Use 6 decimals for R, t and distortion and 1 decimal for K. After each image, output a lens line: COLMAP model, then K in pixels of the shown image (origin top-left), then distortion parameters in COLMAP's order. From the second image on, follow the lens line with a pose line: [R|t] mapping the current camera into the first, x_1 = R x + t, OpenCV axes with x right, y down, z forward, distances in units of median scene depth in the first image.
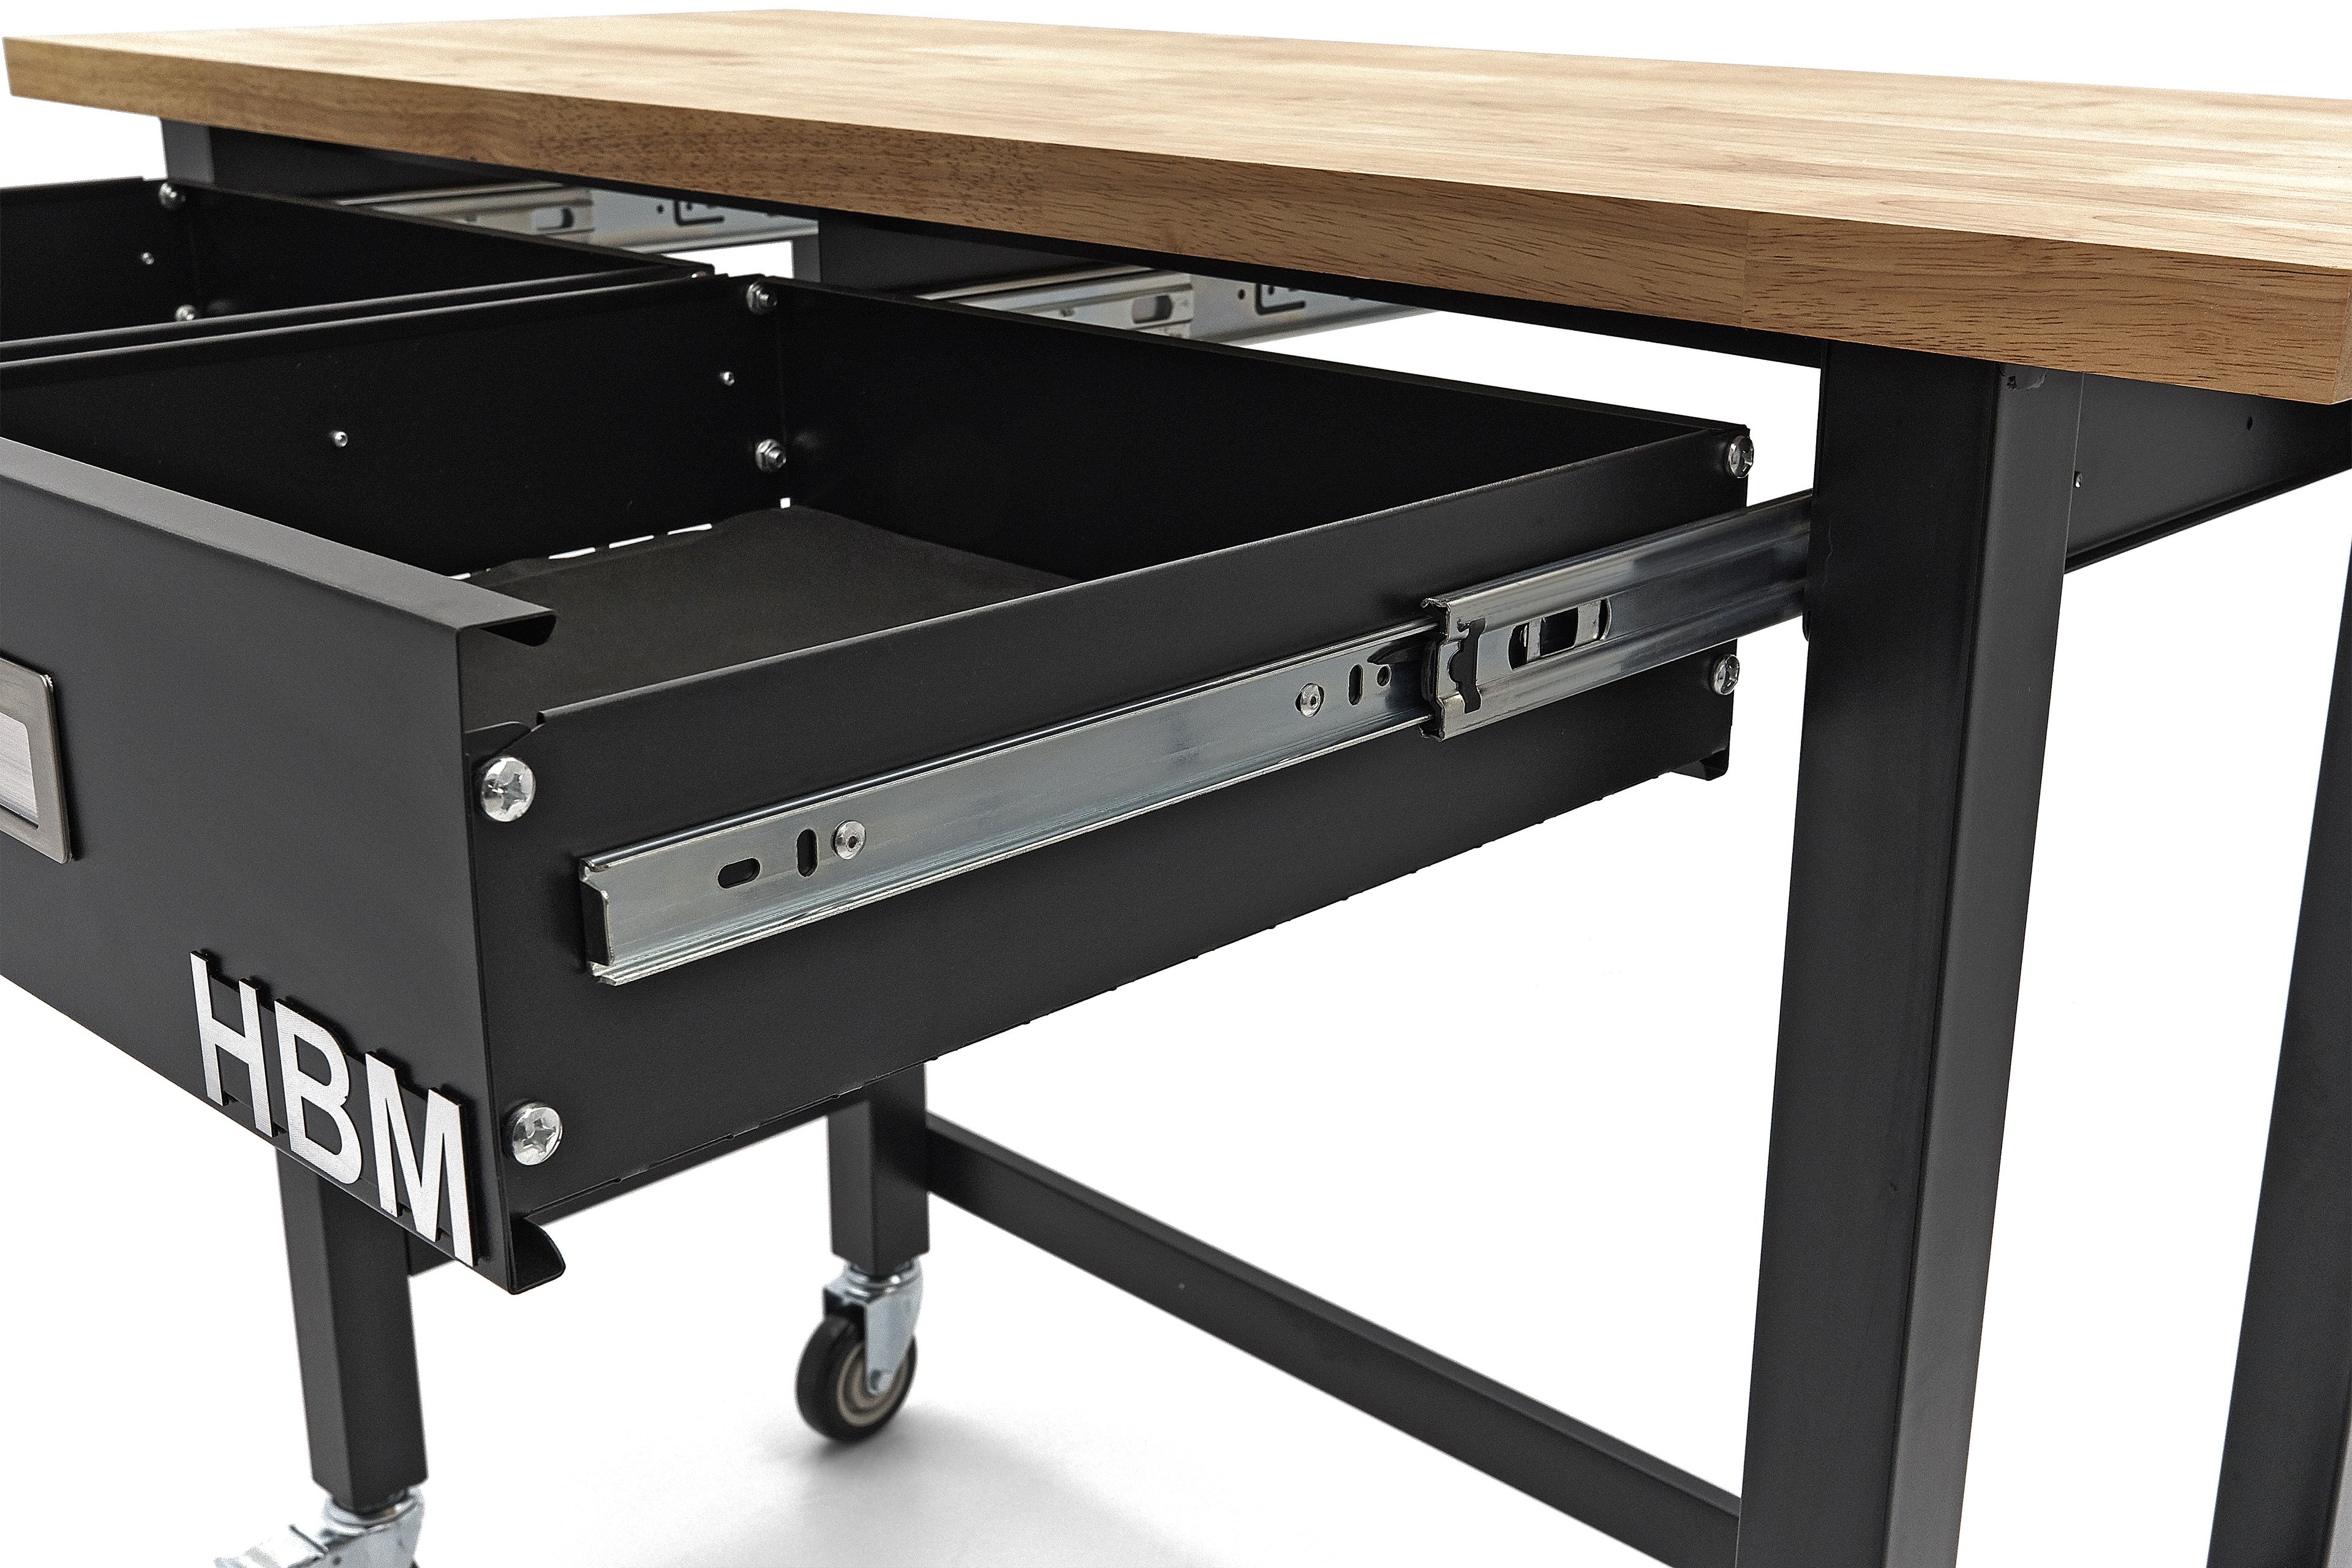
lens RADIAL K [[2781.7, 0, 1152.1], [0, 2781.7, 850.6], [0, 0, 1]] dist [-0.001349, 0.000000]
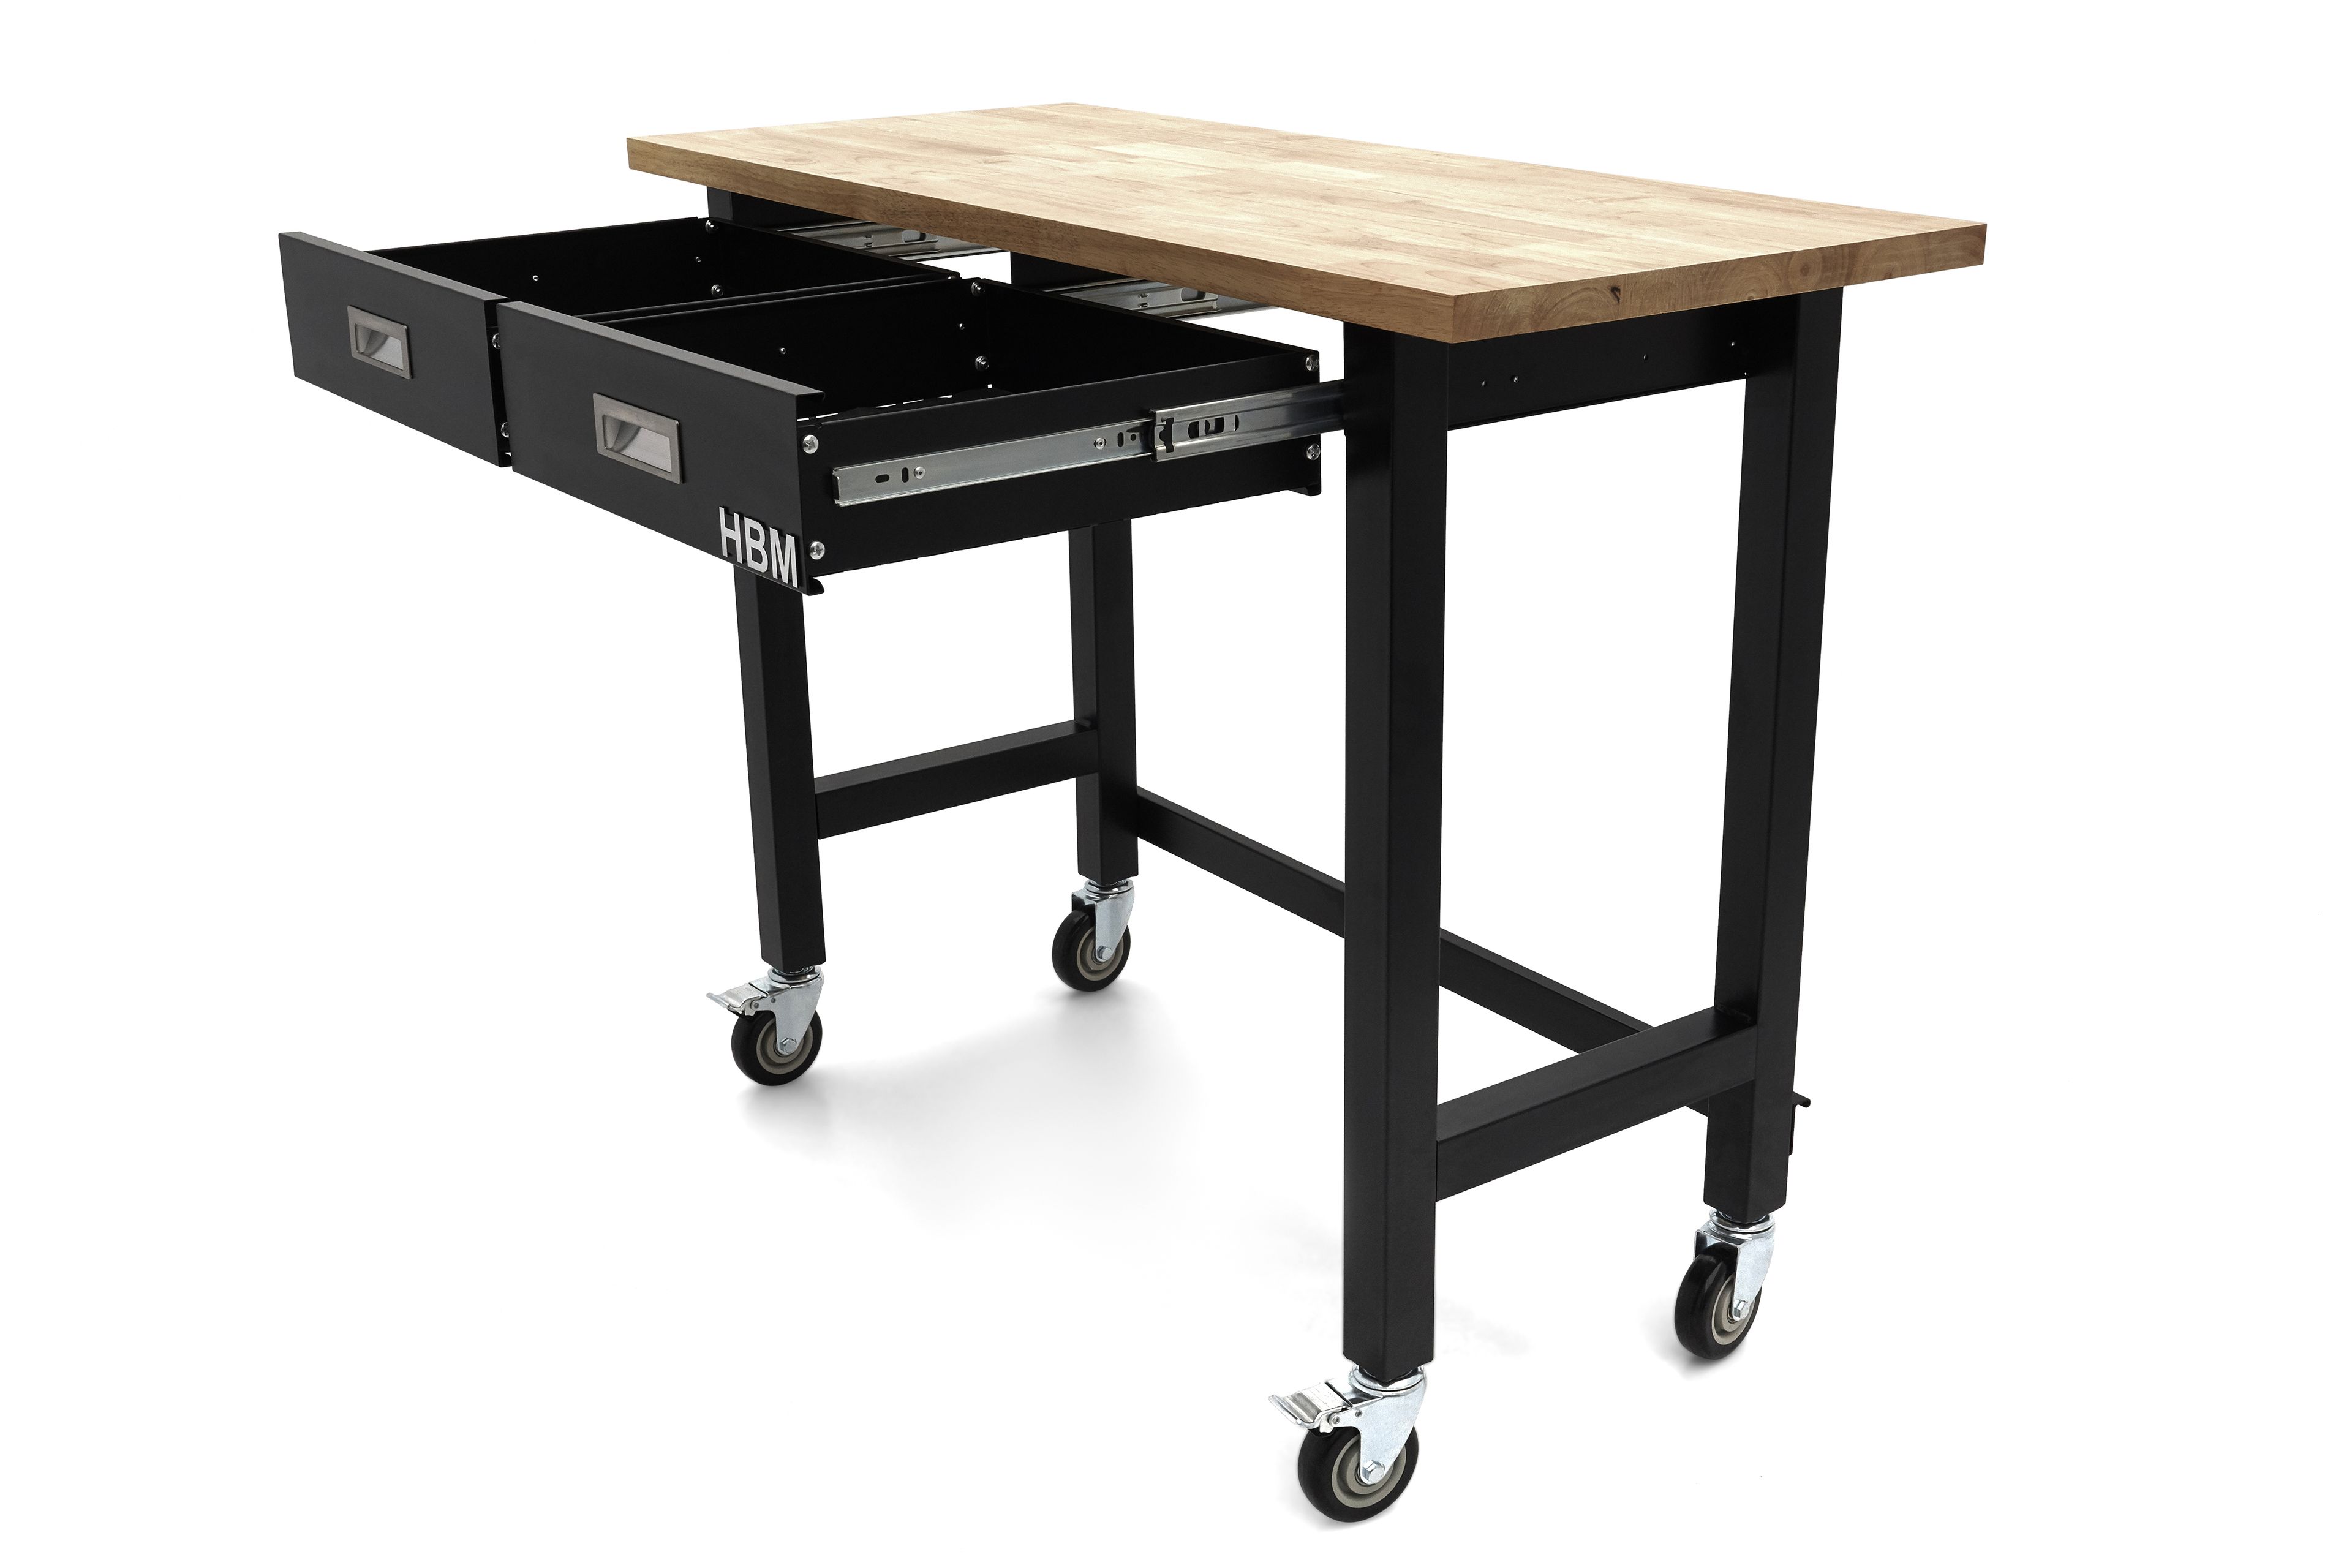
lens RADIAL K [[2604.3, 0, 1147.0], [0, 2604.3, 836.4], [0, 0, 1]] dist [0.063102, 0.000000]
pose [[0.986575, 0.043664, -0.157363, 0.452550], [-0.039904, 0.998839, 0.026977, 0.228502], [0.158359, -0.020335, 0.987172, -1.363712]]
